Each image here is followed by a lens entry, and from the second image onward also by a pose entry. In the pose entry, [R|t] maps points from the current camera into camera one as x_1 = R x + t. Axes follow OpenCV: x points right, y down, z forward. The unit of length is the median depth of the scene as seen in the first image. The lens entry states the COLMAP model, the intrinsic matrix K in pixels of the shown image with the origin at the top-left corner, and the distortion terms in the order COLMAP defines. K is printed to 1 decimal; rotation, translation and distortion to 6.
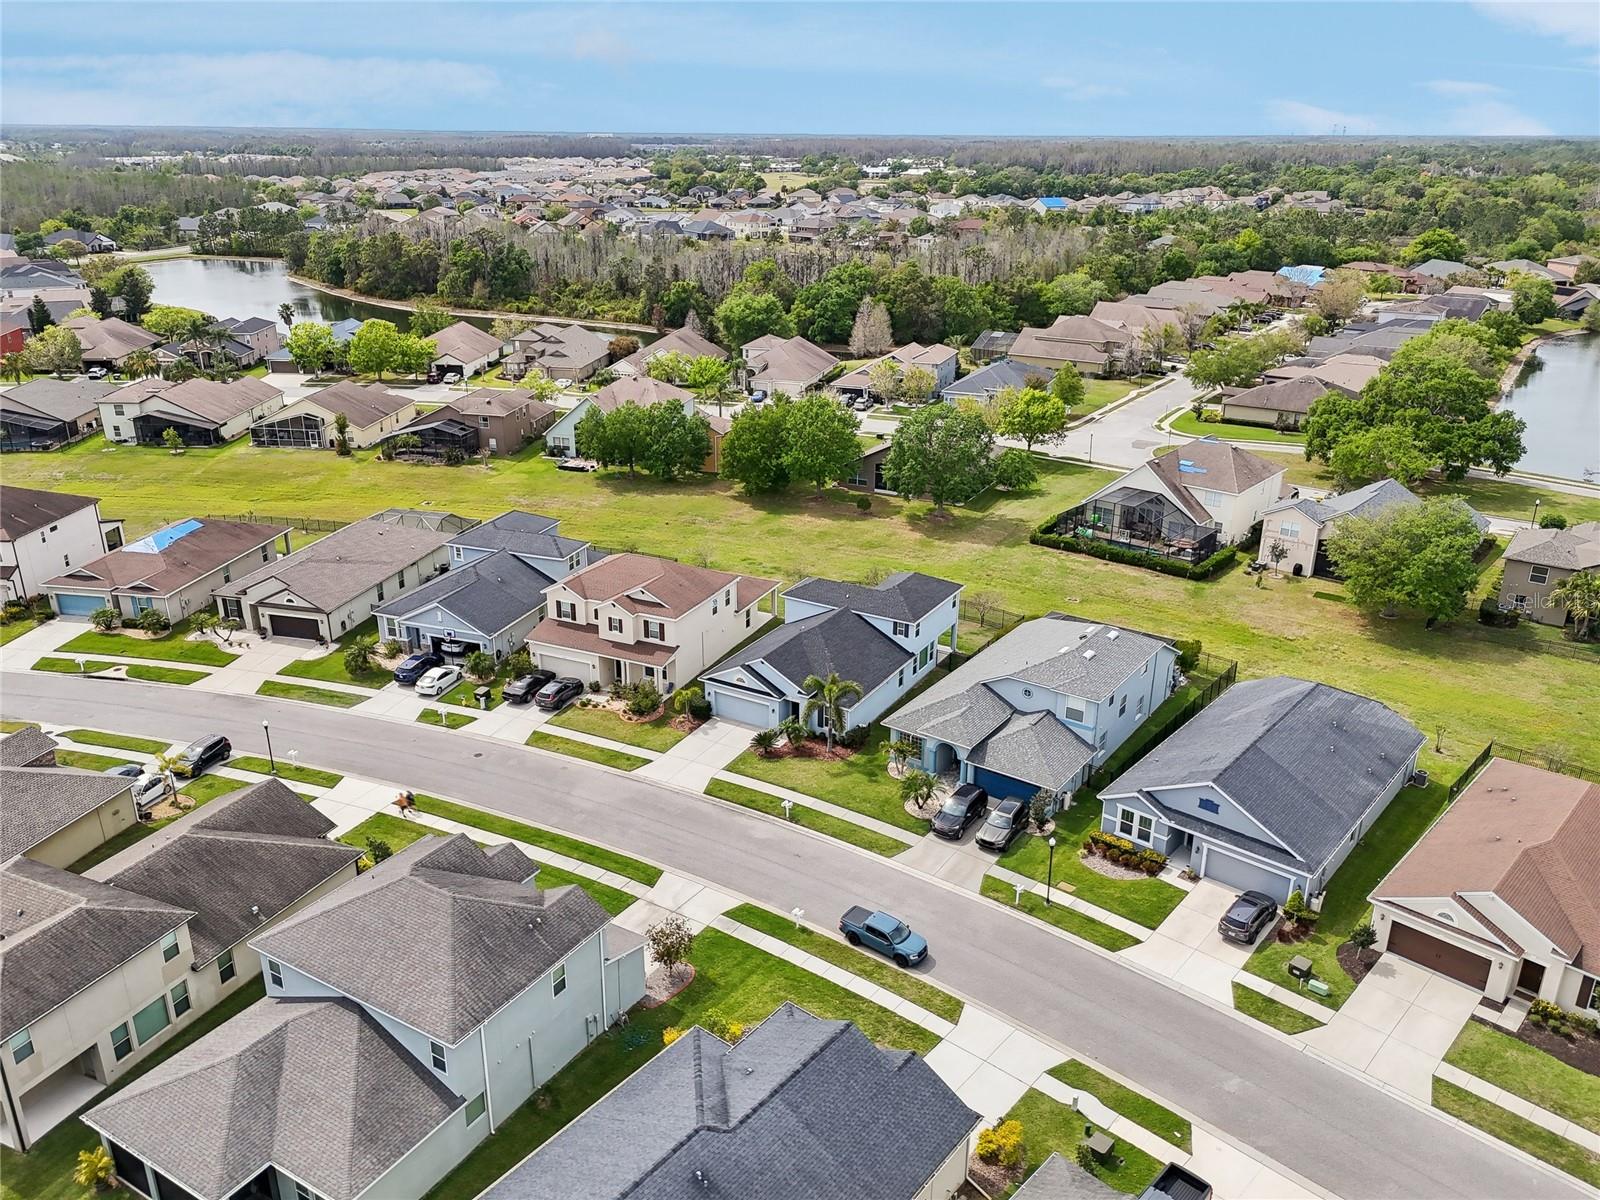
lens RADIAL K [[1190.7, 0, 799.8], [0, 1190.7, 599.9], [0, 0, 1]] dist [0.065760, -0.059931]
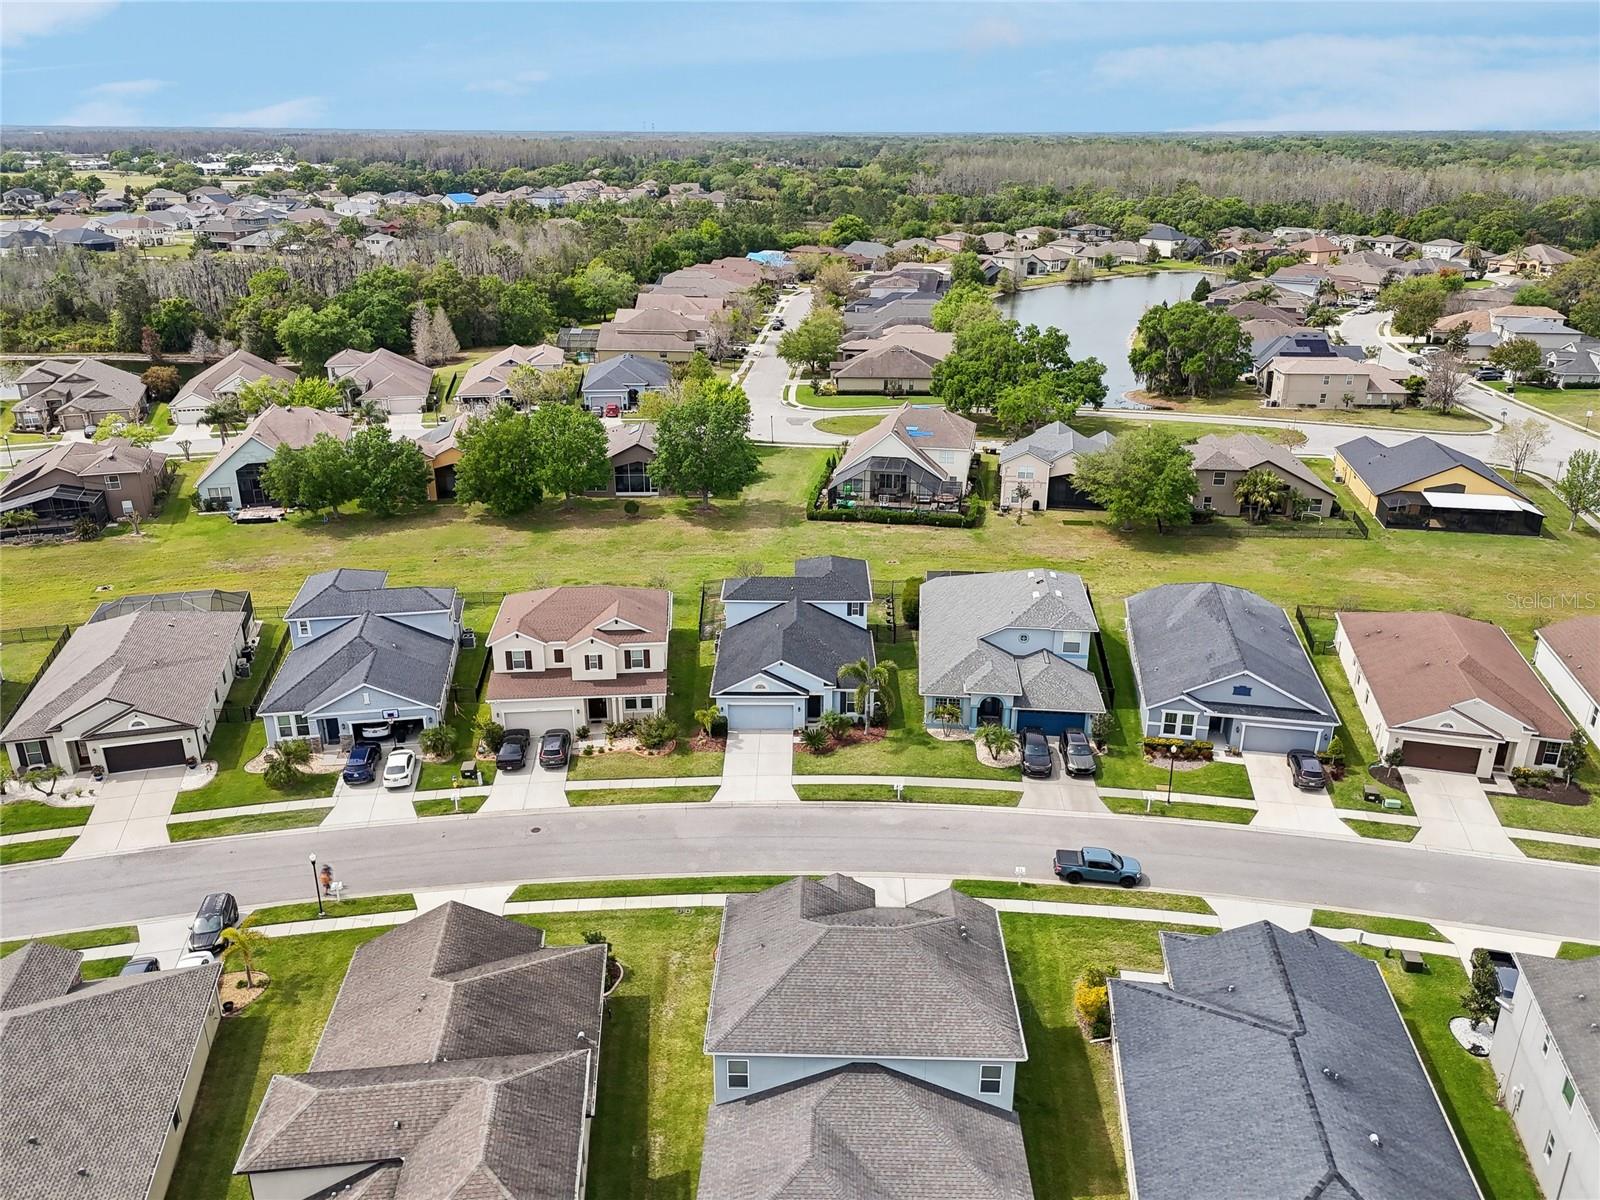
lens RADIAL K [[1190.7, 0, 798.3], [0, 1190.7, 603.6], [0, 0, 1]] dist [0.065760, -0.059931]
pose [[0.870672, -0.185078, 0.455716, -0.431648], [0.182005, 0.981970, 0.051072, -0.042232], [-0.456952, 0.038475, 0.888659, 0.099887]]
